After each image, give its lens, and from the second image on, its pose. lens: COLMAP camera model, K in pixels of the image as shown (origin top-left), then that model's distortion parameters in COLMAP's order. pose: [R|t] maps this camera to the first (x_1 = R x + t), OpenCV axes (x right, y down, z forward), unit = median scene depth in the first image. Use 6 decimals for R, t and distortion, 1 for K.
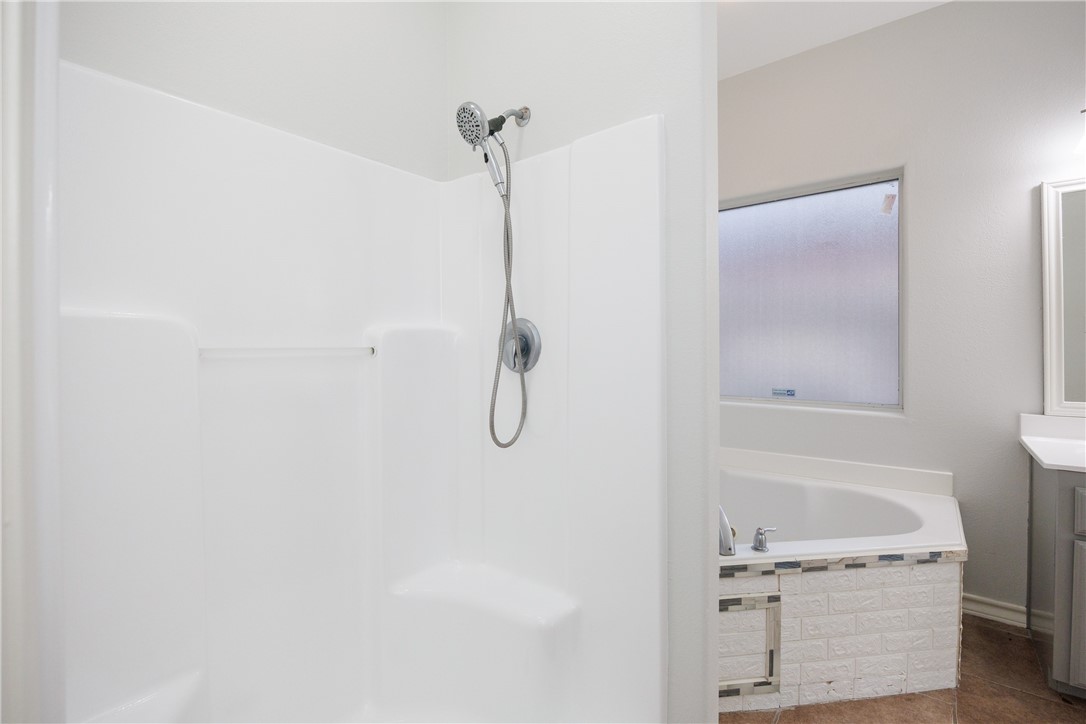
lens RADIAL K [[489.1, 0, 538.5], [0, 489.1, 361.9], [0, 0, 1]] dist [-0.018767, 0.000144]
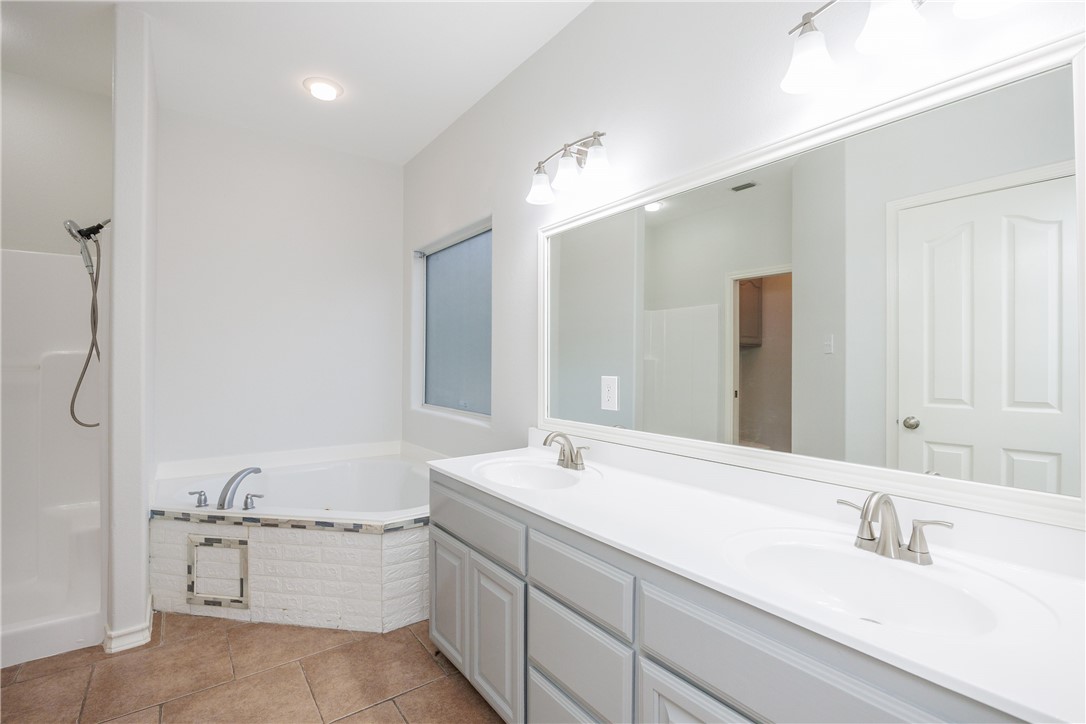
lens RADIAL K [[489.1, 0, 538.5], [0, 489.1, 361.9], [0, 0, 1]] dist [-0.018767, 0.000144]
pose [[0.971180, 0.014280, -0.237921, 1.656874], [-0.019364, 0.999631, -0.019042, -0.037167], [0.237561, 0.023100, 0.971098, -0.200464]]
